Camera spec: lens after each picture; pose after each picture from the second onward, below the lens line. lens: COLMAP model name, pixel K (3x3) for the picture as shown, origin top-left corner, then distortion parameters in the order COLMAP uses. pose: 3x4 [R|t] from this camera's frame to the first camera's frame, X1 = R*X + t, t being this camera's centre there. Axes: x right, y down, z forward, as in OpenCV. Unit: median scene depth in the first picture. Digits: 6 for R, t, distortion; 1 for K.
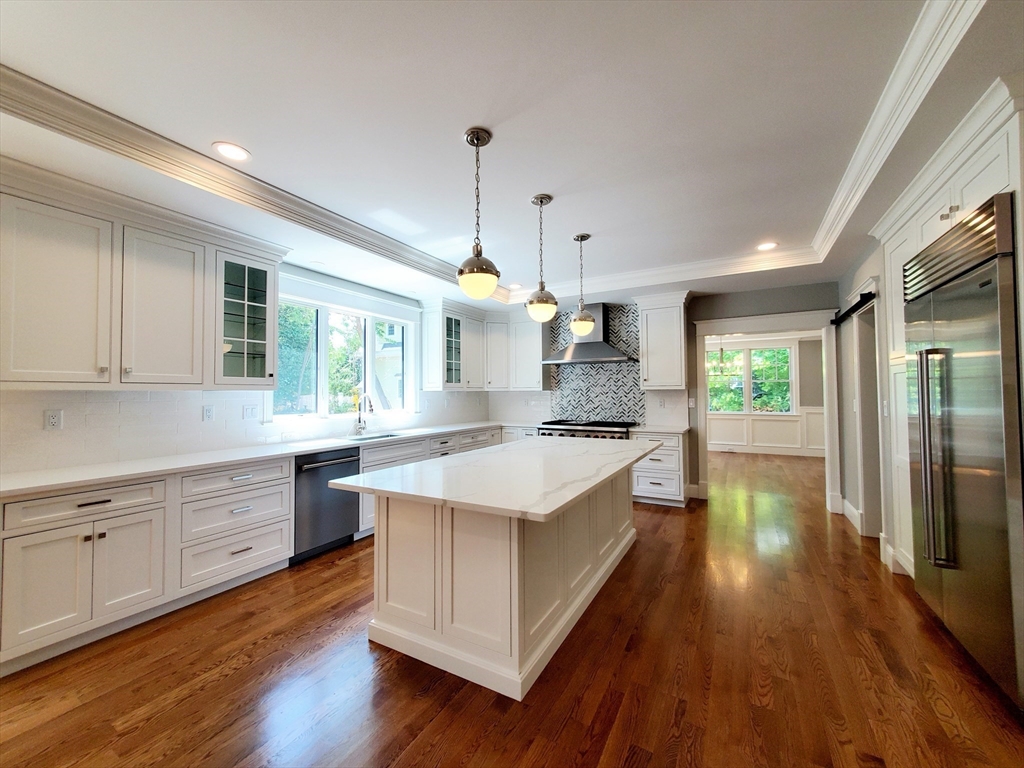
lens RADIAL K [[412.2, 0, 509.6], [0, 412.2, 382.6], [0, 0, 1]] dist [0.003660, -0.000038]
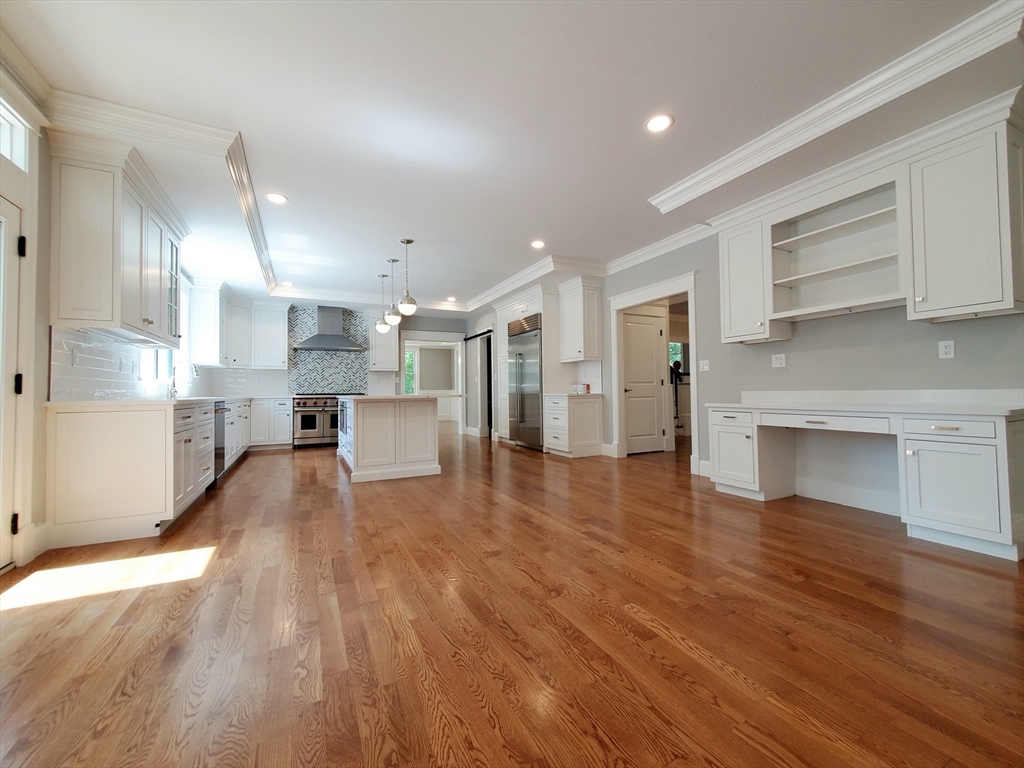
lens RADIAL K [[412.2, 0, 513.6], [0, 412.2, 383.9], [0, 0, 1]] dist [0.003660, -0.000038]
pose [[0.562521, 0.016113, 0.826626, -0.590419], [-0.015368, 0.999841, -0.009032, 0.066972], [-0.826640, -0.007623, 0.562679, -0.265490]]
